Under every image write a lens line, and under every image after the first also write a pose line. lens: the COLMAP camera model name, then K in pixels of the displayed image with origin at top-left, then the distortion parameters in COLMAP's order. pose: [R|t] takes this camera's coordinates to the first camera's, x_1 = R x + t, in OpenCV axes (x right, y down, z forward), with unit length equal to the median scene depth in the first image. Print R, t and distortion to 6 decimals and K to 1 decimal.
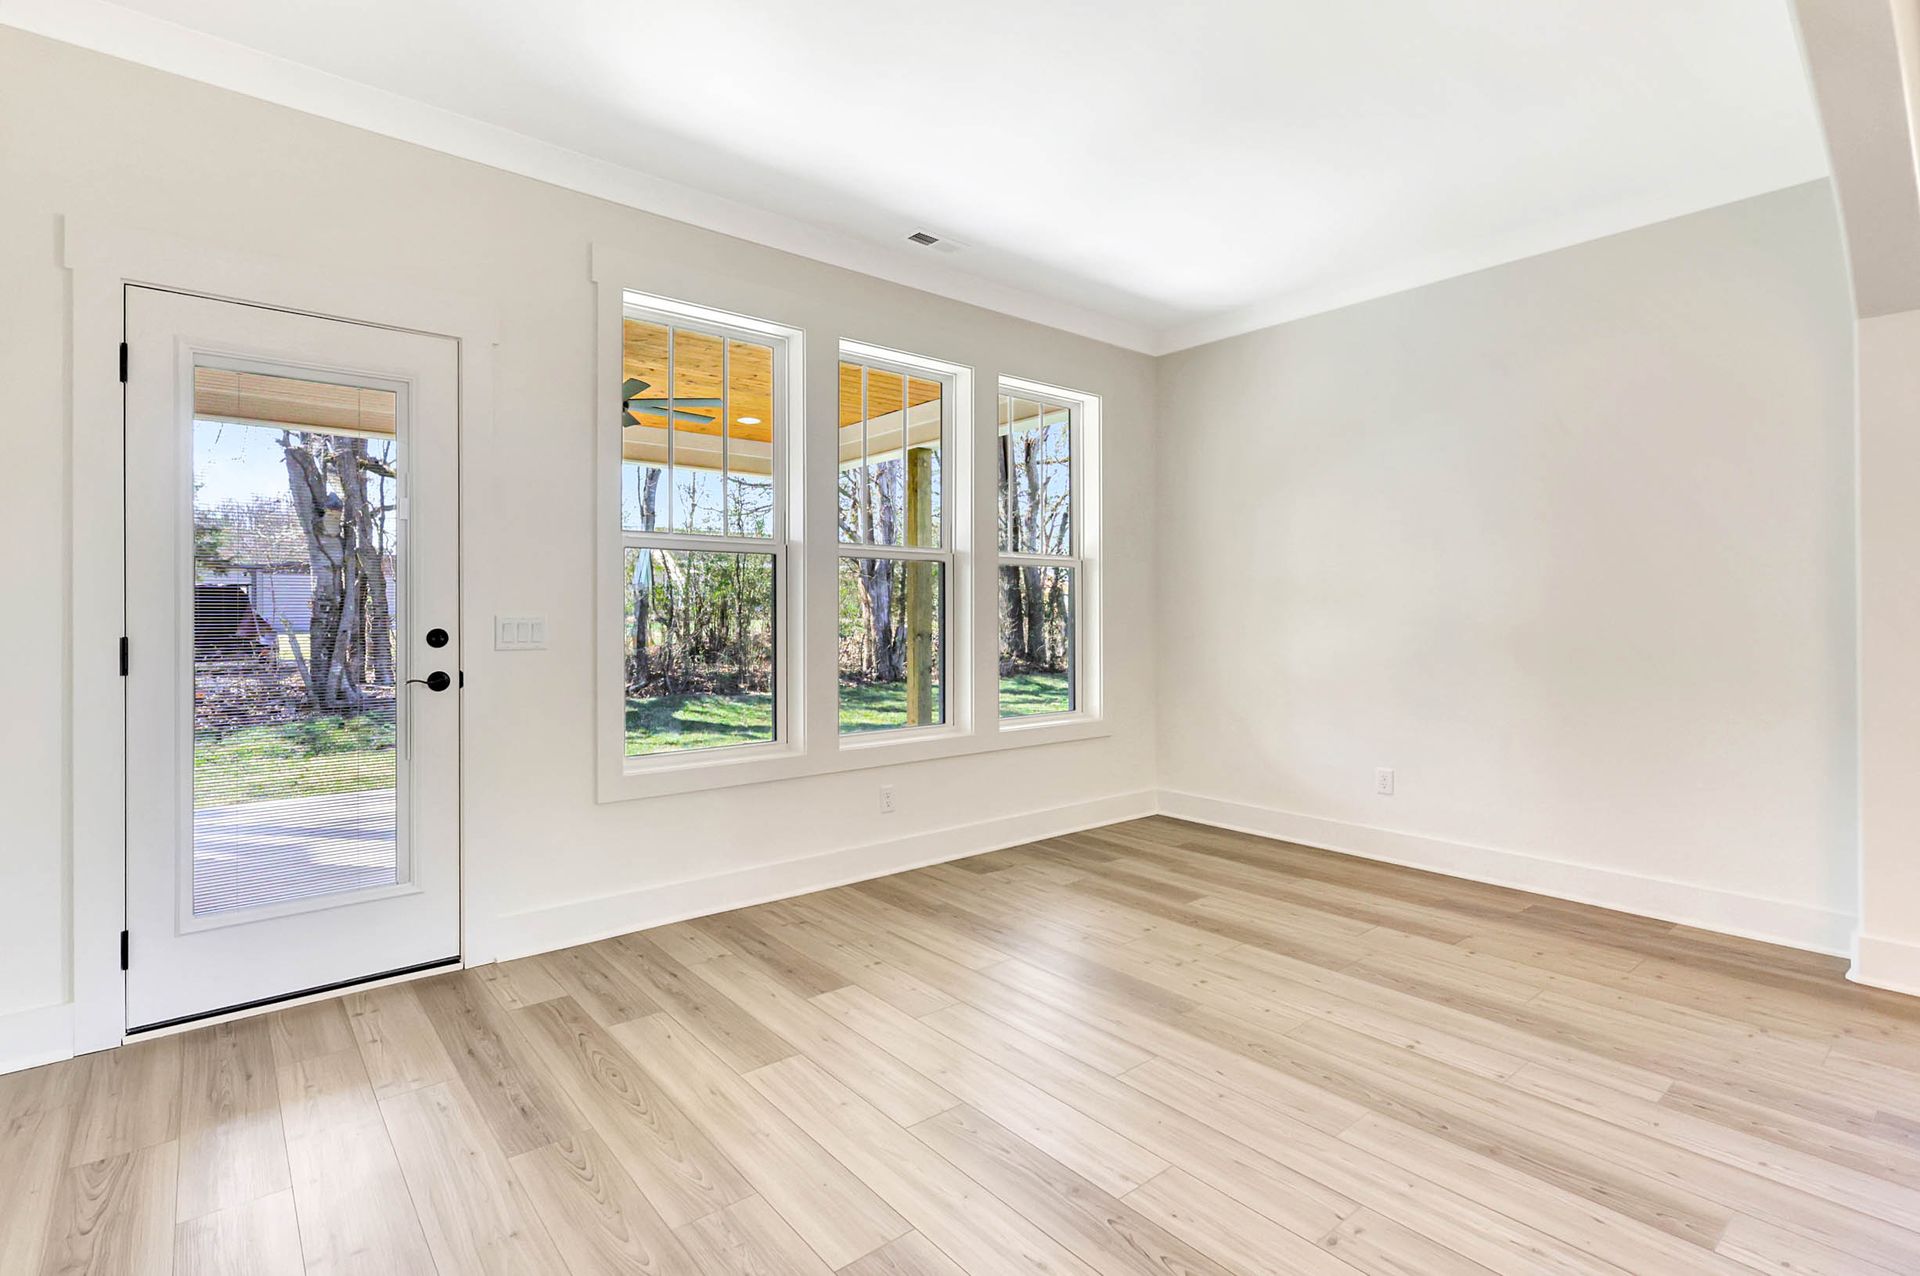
lens RADIAL K [[914.1, 0, 964.0], [0, 914.1, 618.0], [0, 0, 1]] dist [-0.021853, 0.000045]
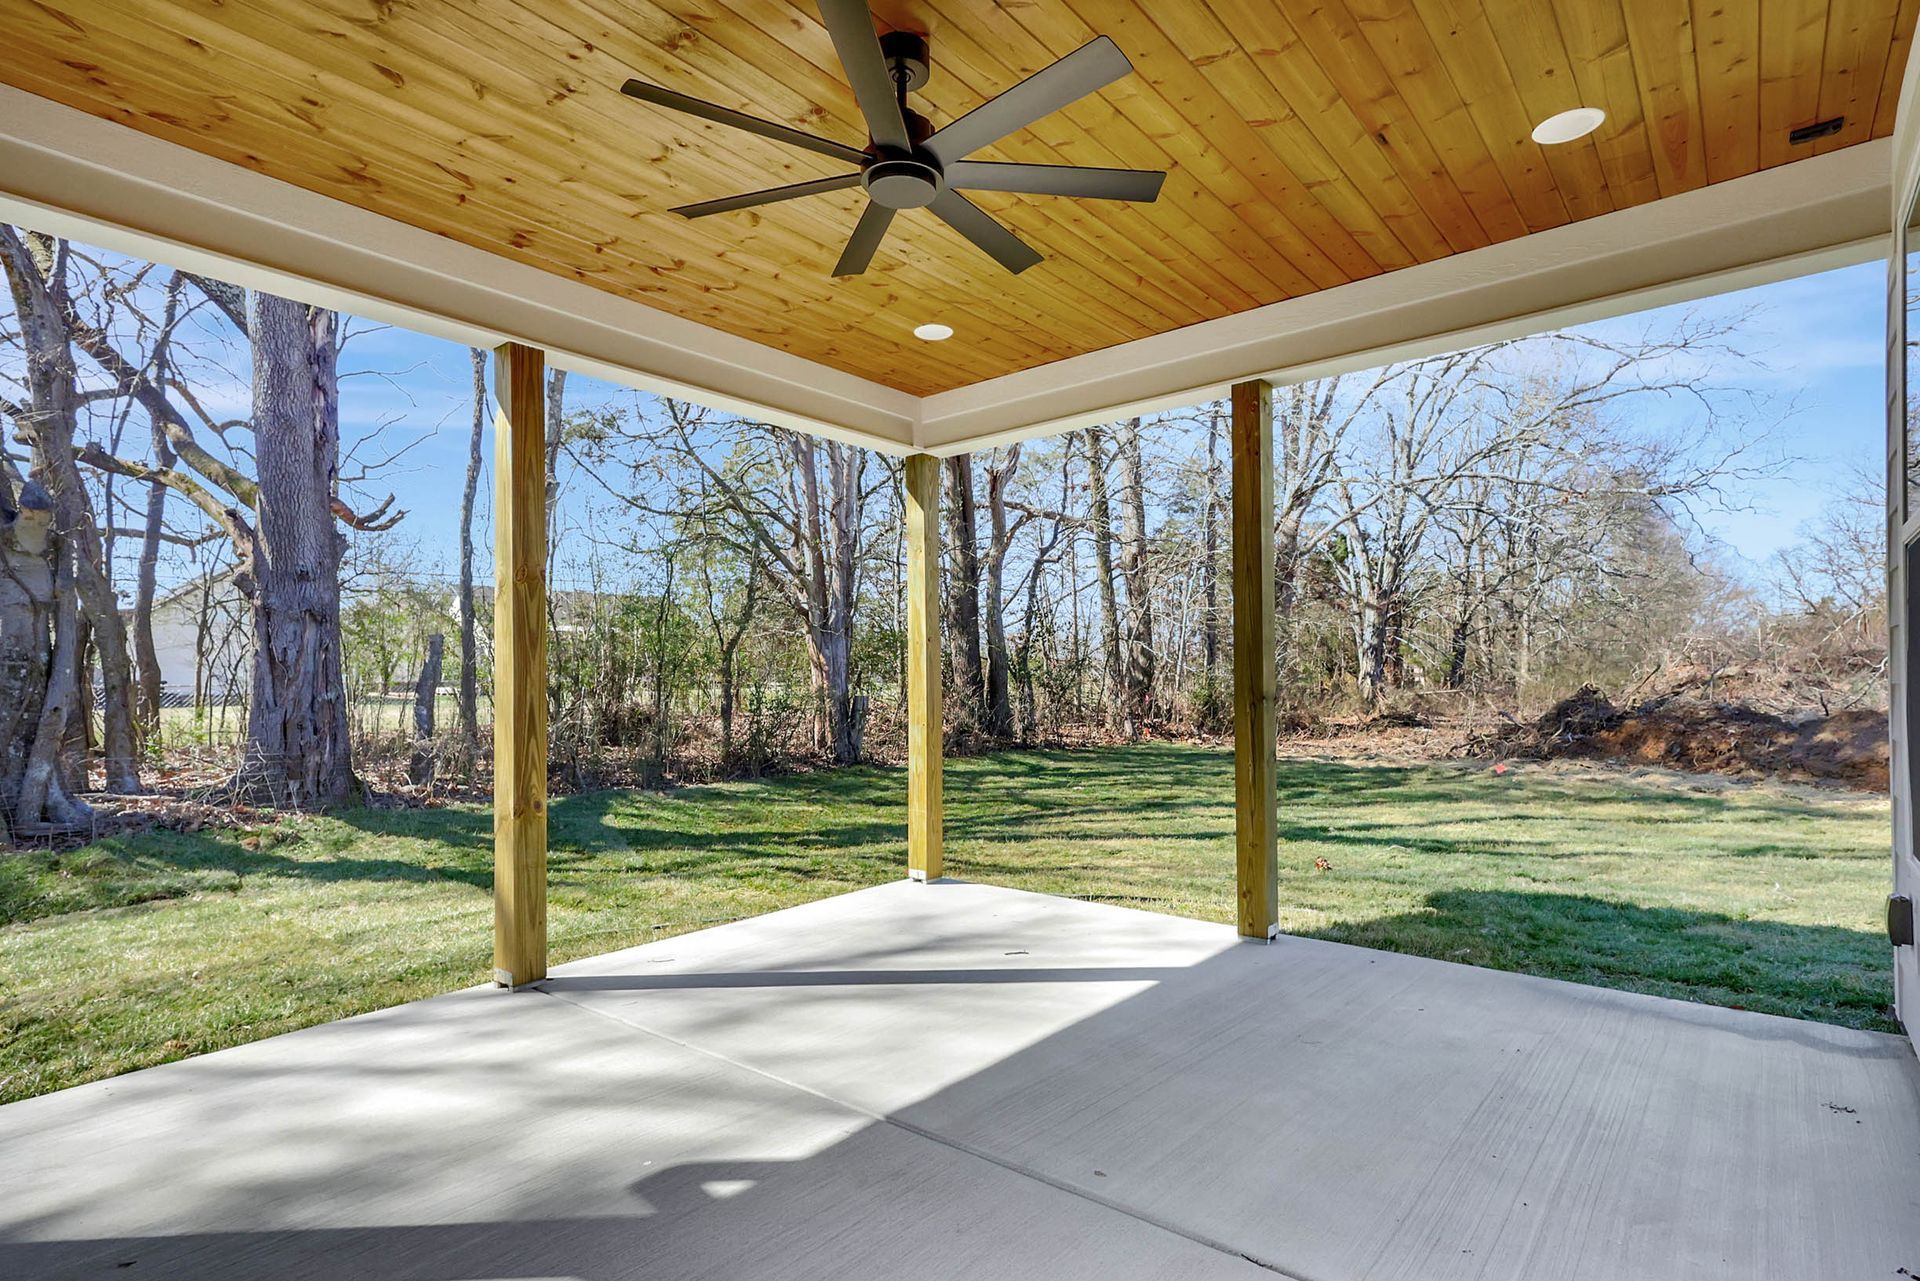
lens RADIAL K [[926.4, 0, 937.2], [0, 926.4, 683.1], [0, 0, 1]] dist [0.001532, 0.000184]
pose [[0.981282, -0.007981, 0.192412, -0.194990], [0.009416, 0.999934, -0.006542, 0.005831], [-0.192347, 0.008231, 0.981292, 0.237803]]
